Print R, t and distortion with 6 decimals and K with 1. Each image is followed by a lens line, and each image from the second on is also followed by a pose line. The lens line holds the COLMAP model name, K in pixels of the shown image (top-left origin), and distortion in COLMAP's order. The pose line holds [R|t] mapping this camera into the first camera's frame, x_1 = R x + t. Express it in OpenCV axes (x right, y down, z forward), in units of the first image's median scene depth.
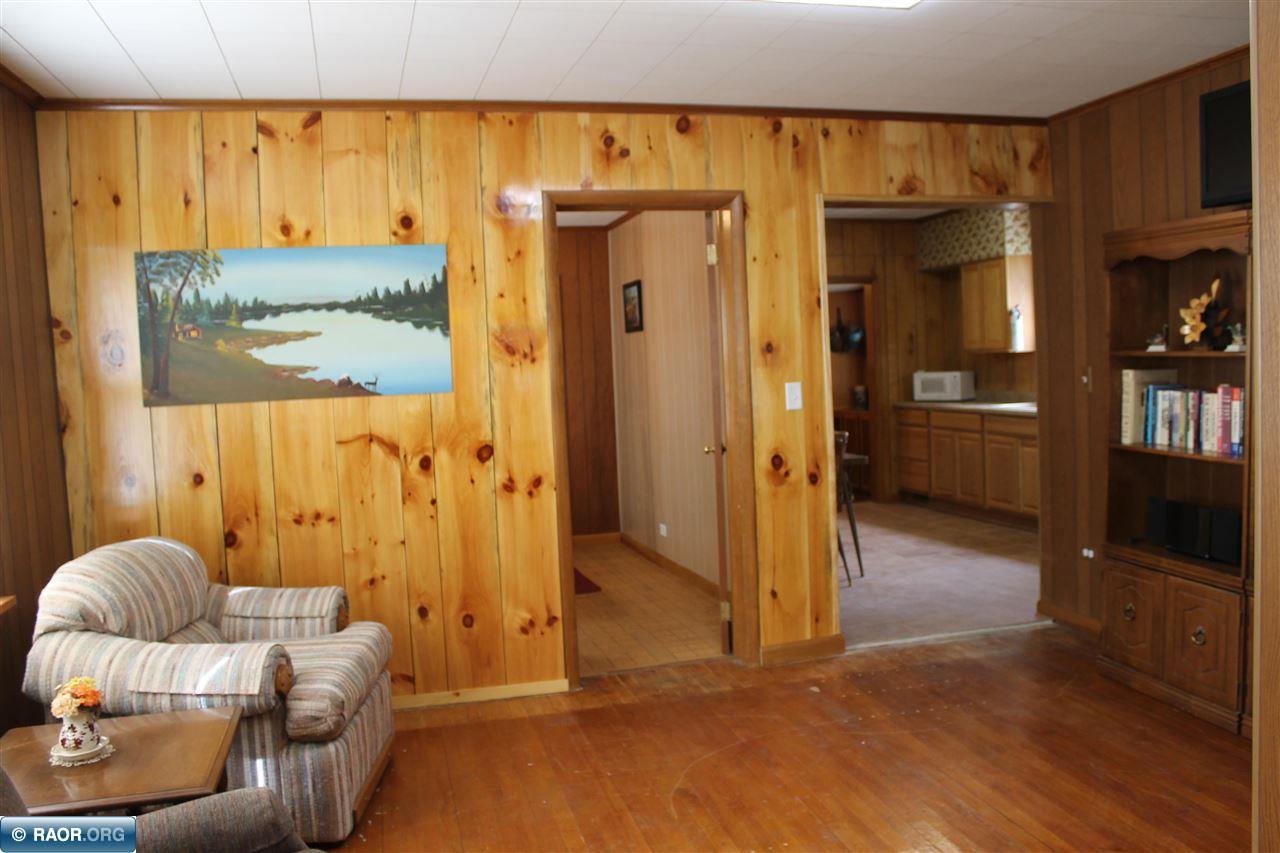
lens RADIAL K [[1076.4, 0, 639.4], [0, 1076.4, 431.1], [0, 0, 1]] dist [-0.150287, 0.115514]
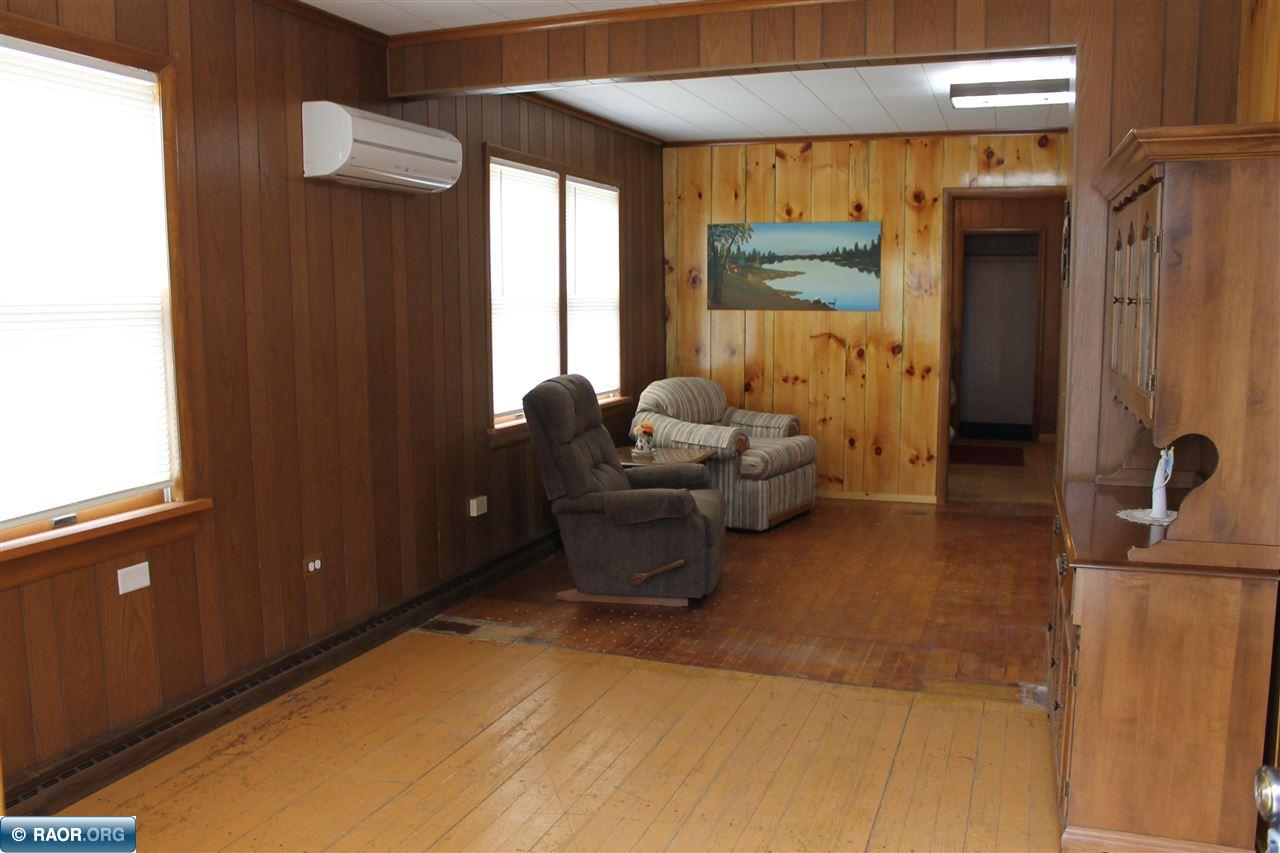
lens RADIAL K [[1076.4, 0, 636.4], [0, 1076.4, 429.5], [0, 0, 1]] dist [-0.150287, 0.115514]
pose [[0.828177, 0.108235, -0.549916, 0.465588], [-0.067346, 0.993285, 0.094075, 0.016144], [0.556405, -0.040876, 0.829905, -0.616347]]
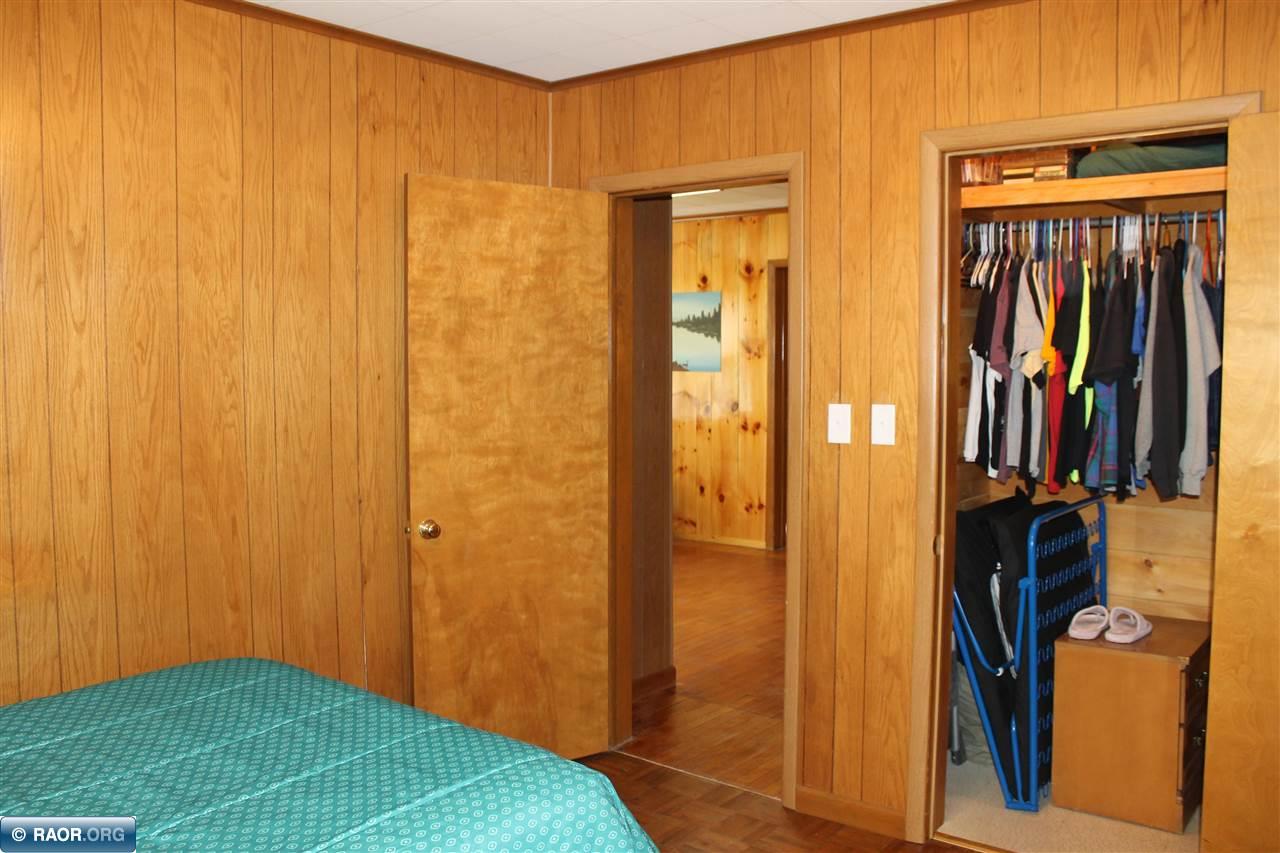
lens RADIAL K [[1076.4, 0, 640.2], [0, 1076.4, 425.7], [0, 0, 1]] dist [-0.150287, 0.115514]
pose [[0.602009, 0.094165, -0.792918, 1.284048], [-0.075236, 0.995294, 0.061077, -0.049717], [0.794937, 0.022887, 0.606260, -0.237745]]
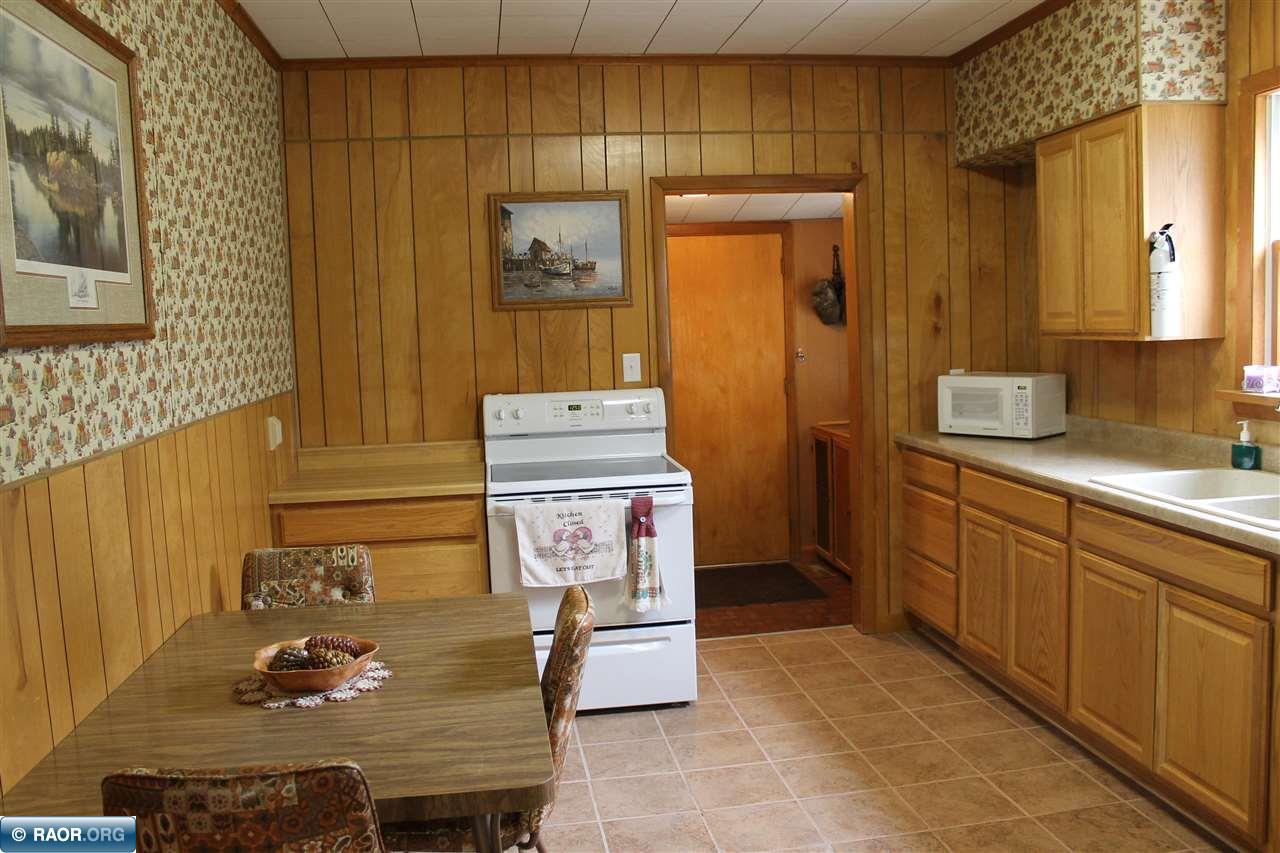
lens RADIAL K [[1076.4, 0, 638.3], [0, 1076.4, 427.4], [0, 0, 1]] dist [-0.150287, 0.115514]
pose [[0.993609, 0.018517, -0.111350, 0.085748], [-0.014179, 0.999114, 0.039626, -0.023481], [0.111985, -0.037794, 0.992991, 0.245675]]
